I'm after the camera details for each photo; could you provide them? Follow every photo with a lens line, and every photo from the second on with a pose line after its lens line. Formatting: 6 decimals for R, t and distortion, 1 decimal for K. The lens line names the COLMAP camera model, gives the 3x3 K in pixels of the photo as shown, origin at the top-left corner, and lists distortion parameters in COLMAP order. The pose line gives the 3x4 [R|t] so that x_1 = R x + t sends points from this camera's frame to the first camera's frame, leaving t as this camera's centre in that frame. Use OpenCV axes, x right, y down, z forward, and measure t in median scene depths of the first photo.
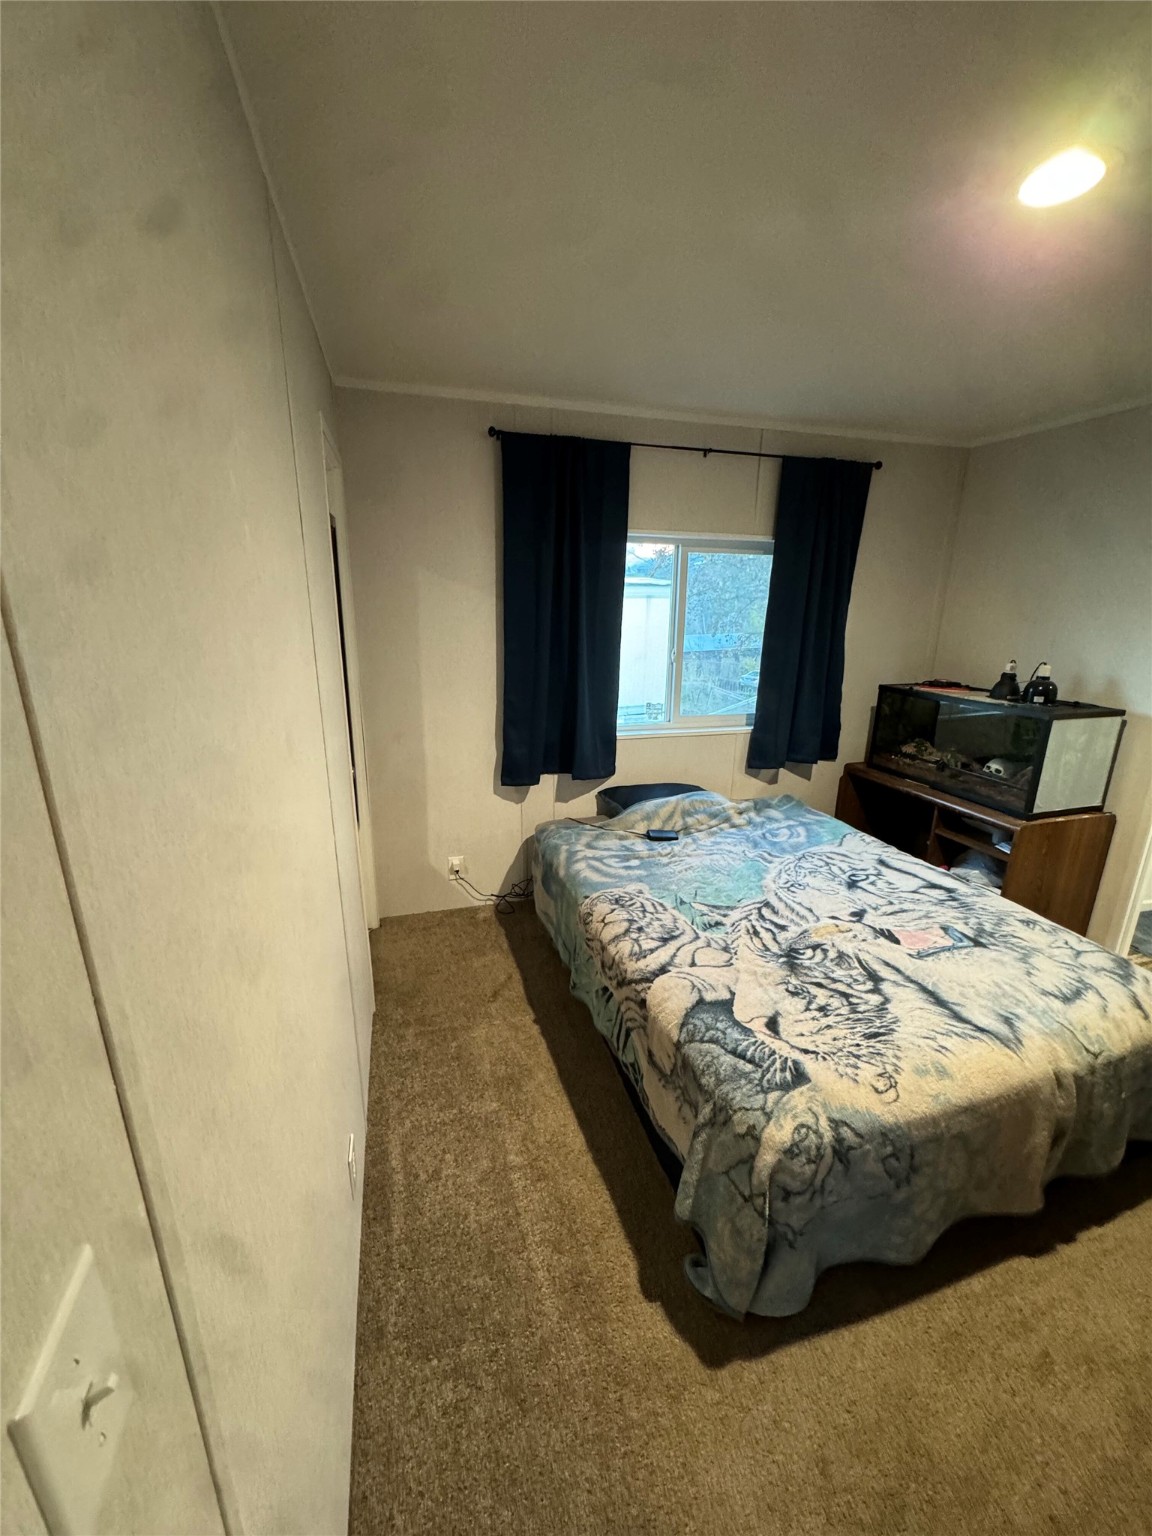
lens RADIAL K [[611.9, 0, 575.9], [0, 611.9, 767.2], [0, 0, 1]] dist [-0.003514, 0.000553]
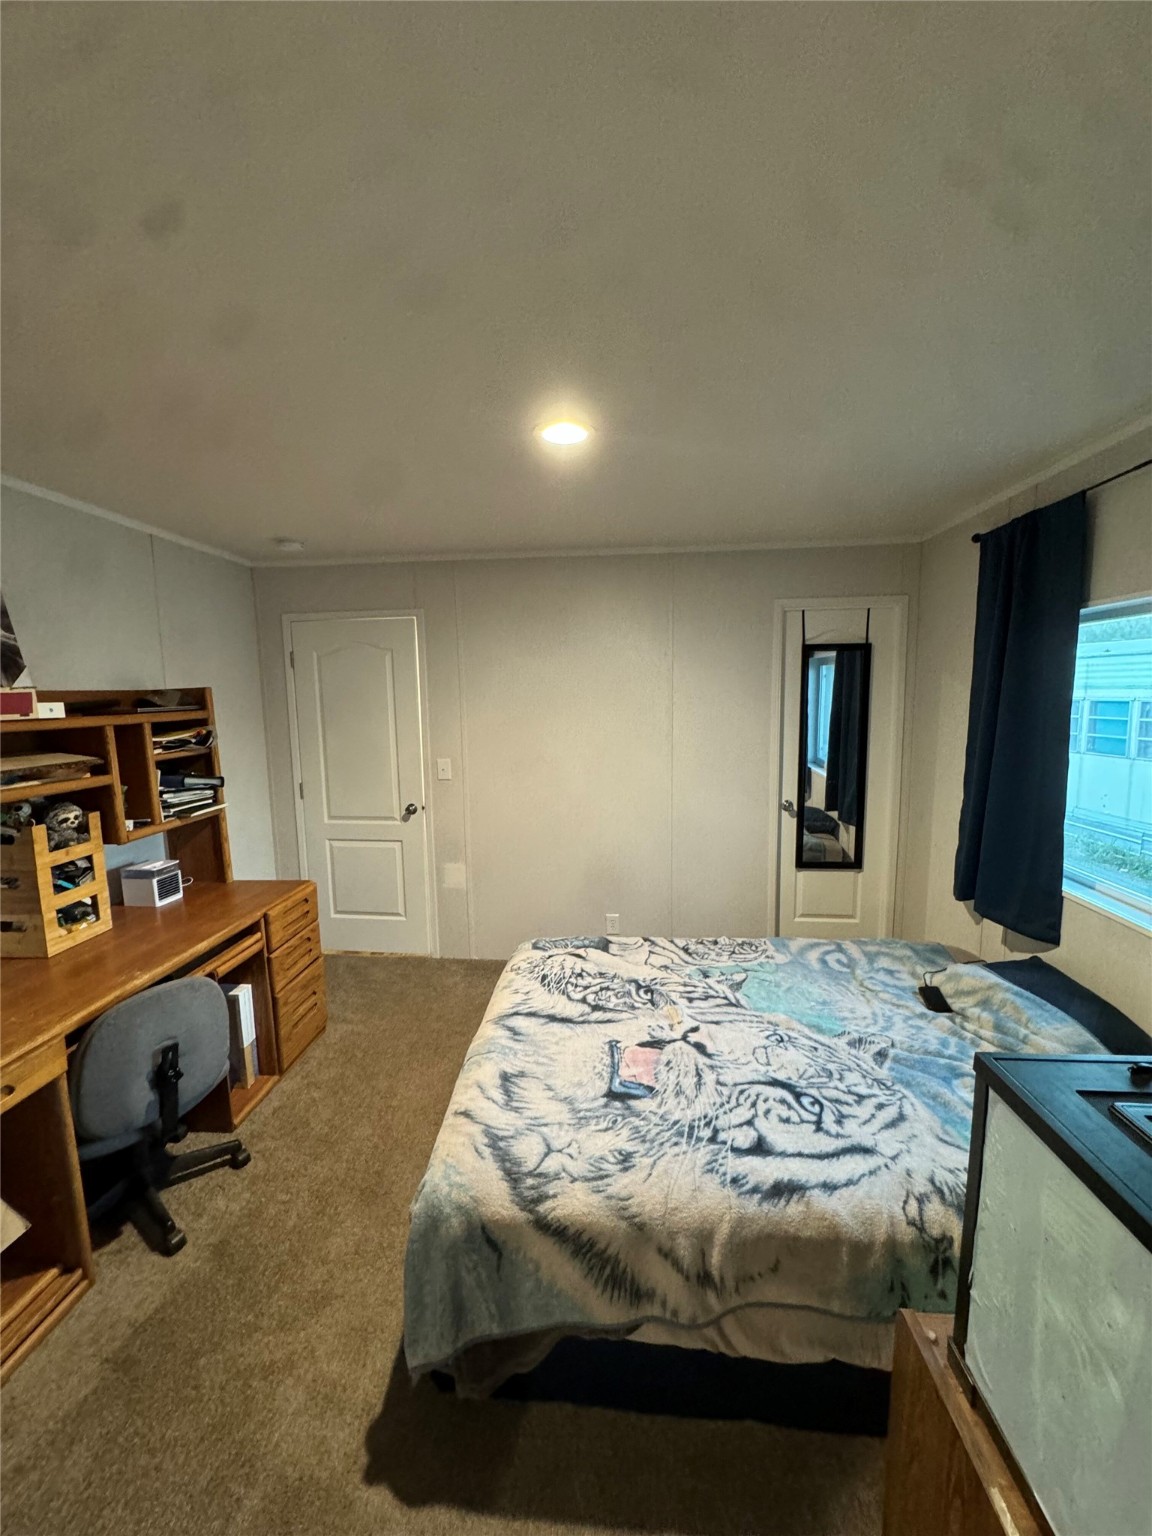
lens RADIAL K [[611.9, 0, 575.9], [0, 611.9, 767.2], [0, 0, 1]] dist [-0.003514, 0.000553]
pose [[-0.359191, 0.106896, -0.927122, 1.364060], [-0.241816, 0.948832, 0.203085, -0.292407], [0.901391, 0.297139, -0.314963, 1.045406]]
